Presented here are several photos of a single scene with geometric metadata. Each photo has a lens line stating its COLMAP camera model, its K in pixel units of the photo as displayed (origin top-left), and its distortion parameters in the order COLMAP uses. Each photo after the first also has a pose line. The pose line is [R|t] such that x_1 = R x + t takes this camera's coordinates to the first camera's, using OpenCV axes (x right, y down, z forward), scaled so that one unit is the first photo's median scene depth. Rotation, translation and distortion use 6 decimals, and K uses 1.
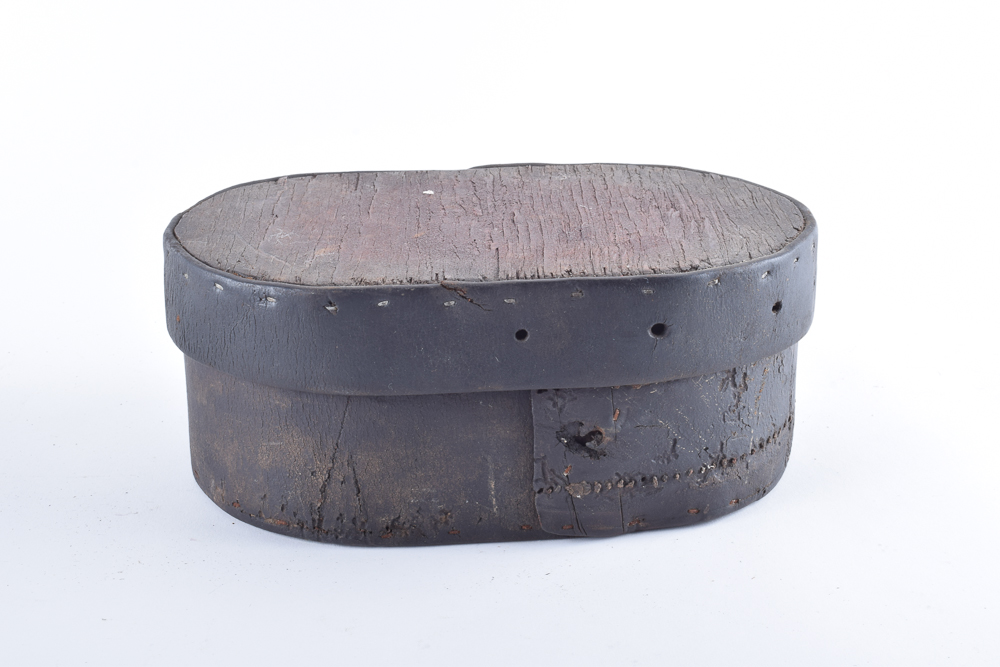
lens RADIAL K [[1439.1, 0, 494.6], [0, 1439.1, 329.1], [0, 0, 1]] dist [0.012207, 0.000000]
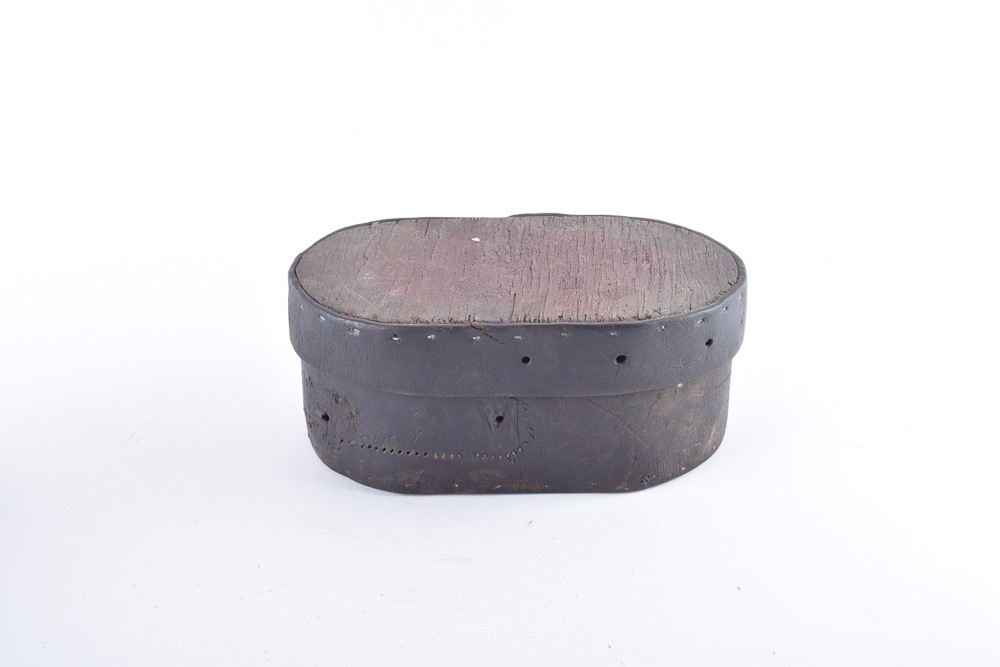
lens RADIAL K [[1234.2, 0, 504.5], [0, 1234.2, 337.6], [0, 0, 1]] dist [-0.008159, 0.000000]
pose [[0.995685, 0.035254, -0.085846, 0.096919], [-0.025550, 0.993422, 0.111624, -0.147580], [0.089217, -0.108949, 0.990036, -0.219263]]
